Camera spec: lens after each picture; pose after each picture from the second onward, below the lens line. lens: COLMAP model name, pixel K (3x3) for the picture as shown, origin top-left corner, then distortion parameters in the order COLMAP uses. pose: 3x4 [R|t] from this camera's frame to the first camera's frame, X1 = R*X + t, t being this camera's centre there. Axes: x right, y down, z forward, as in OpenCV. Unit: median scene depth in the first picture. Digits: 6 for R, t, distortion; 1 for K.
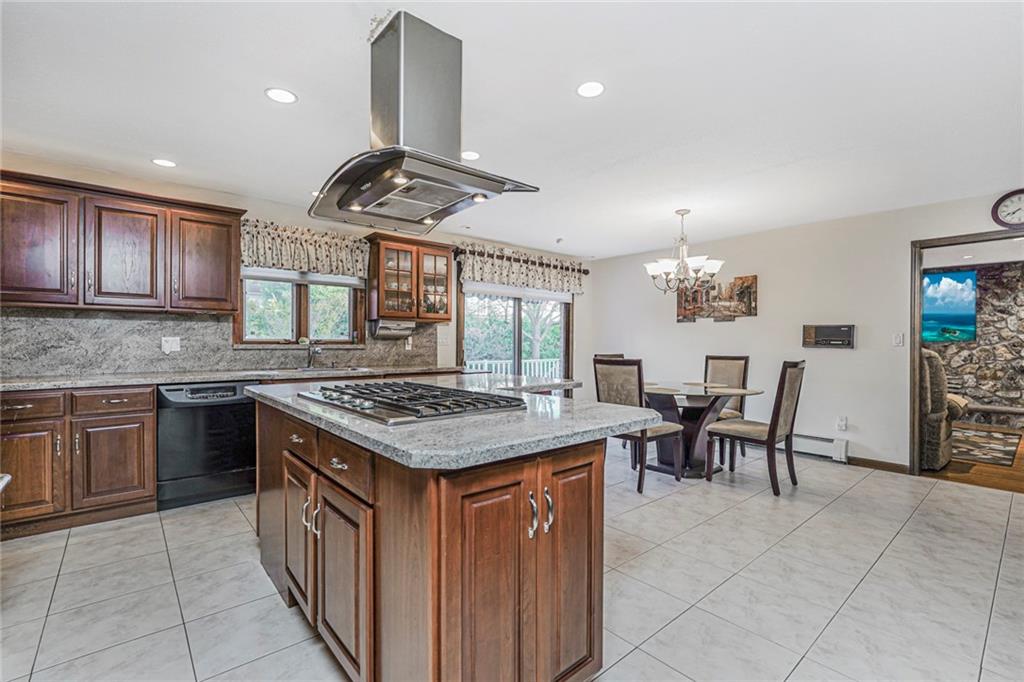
lens RADIAL K [[462.2, 0, 515.0], [0, 462.2, 344.9], [0, 0, 1]] dist [-0.016040, 0.010514]
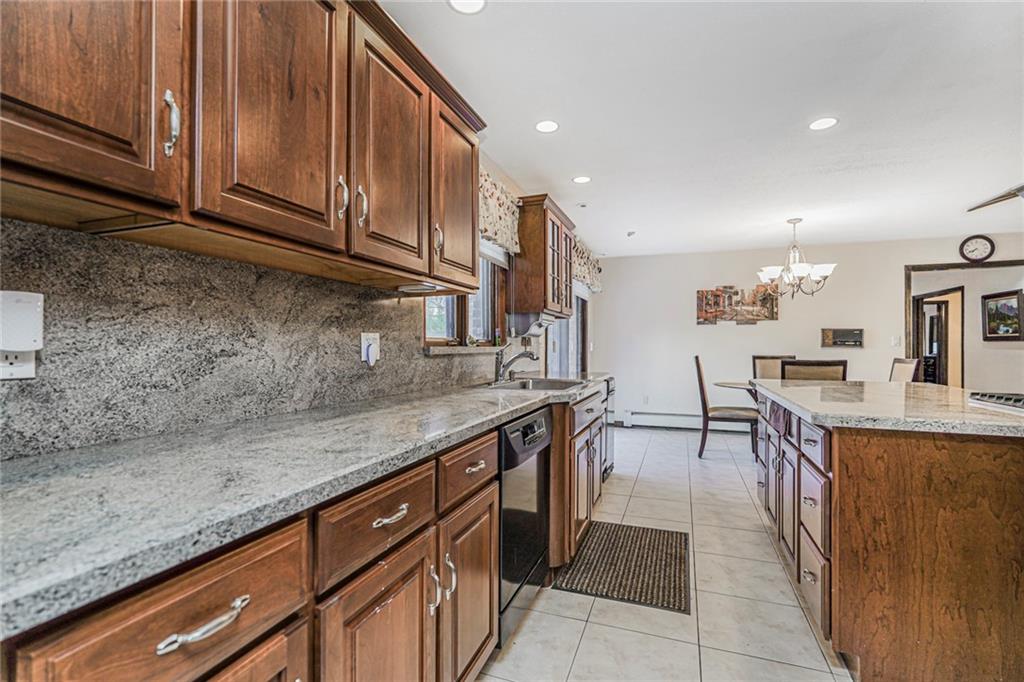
lens RADIAL K [[462.2, 0, 513.0], [0, 462.2, 343.2], [0, 0, 1]] dist [-0.016040, 0.010514]
pose [[0.876949, 0.000007, 0.480584, -0.829083], [0.003402, 0.999975, -0.006222, -0.001225], [-0.480572, 0.007091, 0.876926, 0.445240]]
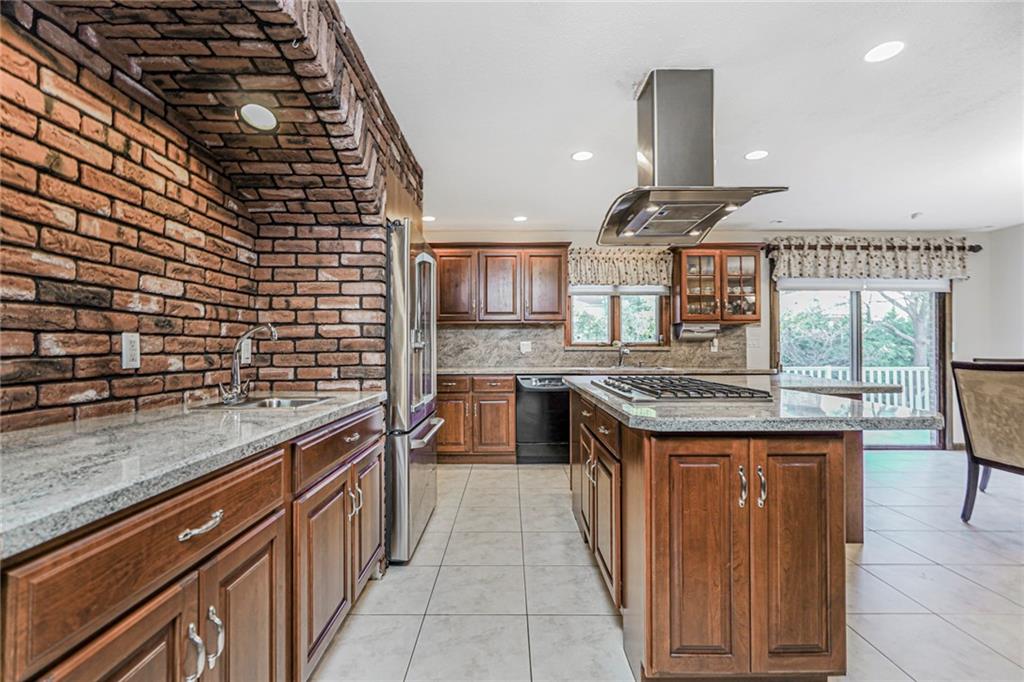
lens RADIAL K [[462.2, 0, 509.9], [0, 462.2, 345.5], [0, 0, 1]] dist [-0.016040, 0.010514]
pose [[0.756512, -0.009162, -0.653916, 0.123156], [0.001222, 0.999920, -0.012595, 0.011694], [0.653979, 0.008729, 0.756462, -0.083856]]
